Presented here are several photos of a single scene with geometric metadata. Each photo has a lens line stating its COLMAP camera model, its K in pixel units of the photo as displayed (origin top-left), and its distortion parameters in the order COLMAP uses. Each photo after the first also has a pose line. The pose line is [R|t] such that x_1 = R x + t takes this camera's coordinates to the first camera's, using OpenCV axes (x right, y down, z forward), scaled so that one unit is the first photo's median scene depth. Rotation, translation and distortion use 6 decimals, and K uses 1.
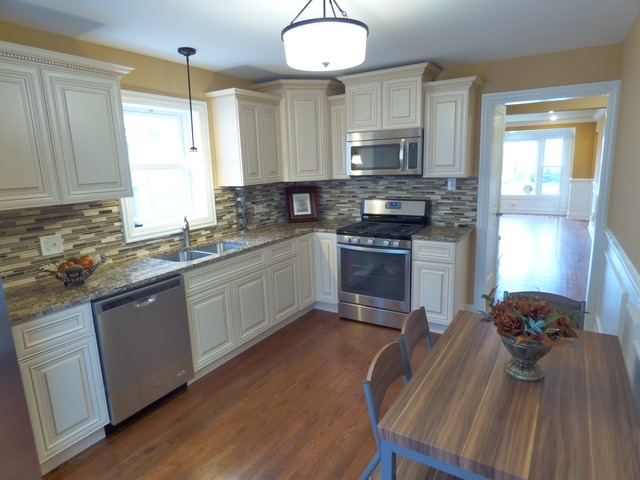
lens RADIAL K [[385.4, 0, 320.9], [0, 385.4, 238.3], [0, 0, 1]] dist [-0.016447, -0.000373]
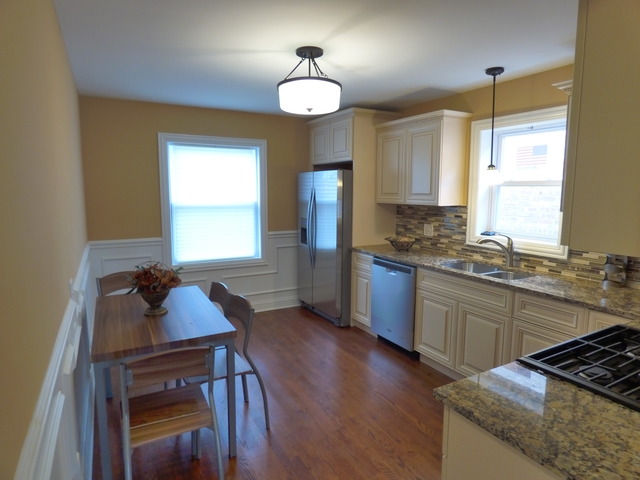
lens RADIAL K [[385.4, 0, 320.6], [0, 385.4, 239.5], [0, 0, 1]] dist [-0.016447, -0.000373]
pose [[-0.480179, 0.143886, -0.865289, 0.803191], [-0.158493, 0.955986, 0.246922, -0.237274], [0.862733, 0.255709, -0.436240, 1.149372]]
